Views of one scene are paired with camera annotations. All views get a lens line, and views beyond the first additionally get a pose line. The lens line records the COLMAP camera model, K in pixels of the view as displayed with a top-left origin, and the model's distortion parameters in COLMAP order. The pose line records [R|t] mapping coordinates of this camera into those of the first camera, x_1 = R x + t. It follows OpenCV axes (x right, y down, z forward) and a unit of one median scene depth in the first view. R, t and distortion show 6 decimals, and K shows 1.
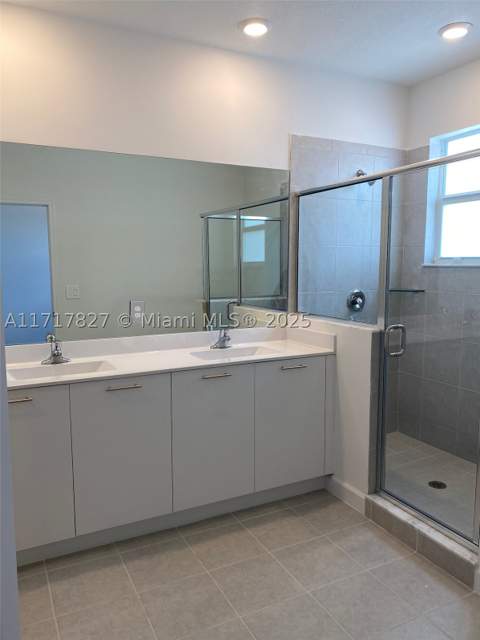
lens RADIAL K [[497.2, 0, 242.3], [0, 497.2, 318.2], [0, 0, 1]] dist [0.005932, 0.010749]
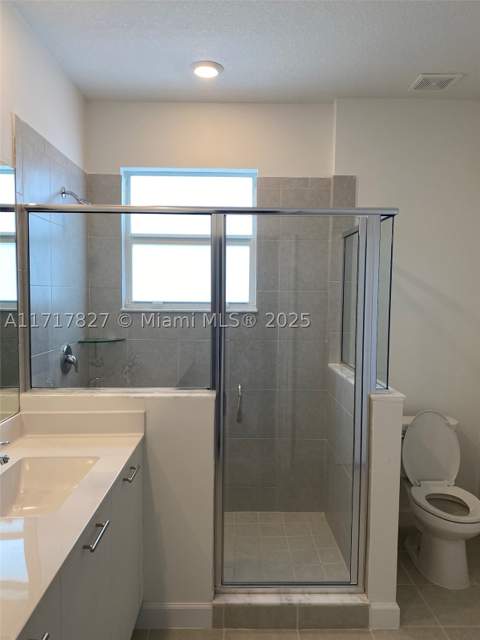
lens RADIAL K [[497.2, 0, 240.1], [0, 497.2, 323.2], [0, 0, 1]] dist [0.005932, 0.010749]
pose [[0.440597, -0.051057, 0.896252, -0.409757], [0.097046, 0.995239, 0.008989, -0.090383], [-0.892444, 0.083017, 0.443455, 0.541015]]
